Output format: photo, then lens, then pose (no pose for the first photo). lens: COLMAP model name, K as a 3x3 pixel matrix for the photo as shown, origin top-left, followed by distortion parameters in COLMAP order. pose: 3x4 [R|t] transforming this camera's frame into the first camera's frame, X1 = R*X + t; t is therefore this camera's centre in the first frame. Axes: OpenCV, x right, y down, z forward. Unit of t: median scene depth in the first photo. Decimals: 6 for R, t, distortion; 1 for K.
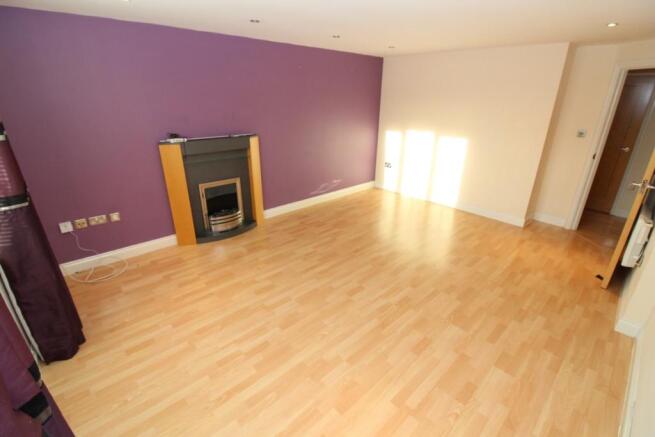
lens RADIAL K [[306.2, 0, 332.1], [0, 306.2, 217.9], [0, 0, 1]] dist [0.014046, -0.000644]
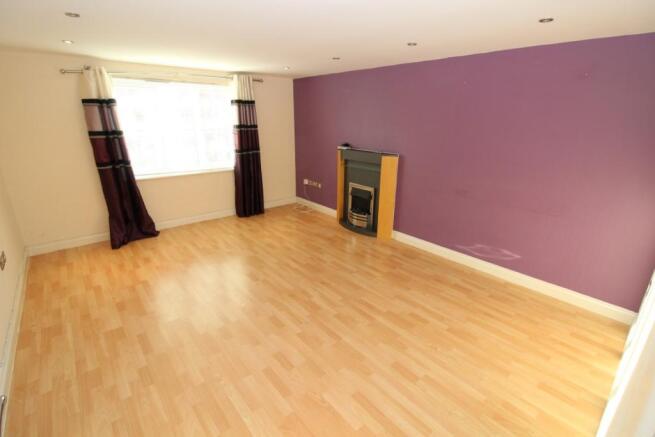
lens RADIAL K [[306.2, 0, 331.6], [0, 306.2, 219.4], [0, 0, 1]] dist [0.014046, -0.000644]
pose [[-0.057607, 0.304581, -0.950743, 0.915276], [-0.378208, 0.874683, 0.303130, -0.352592], [0.923927, 0.377041, 0.064807, 0.923794]]
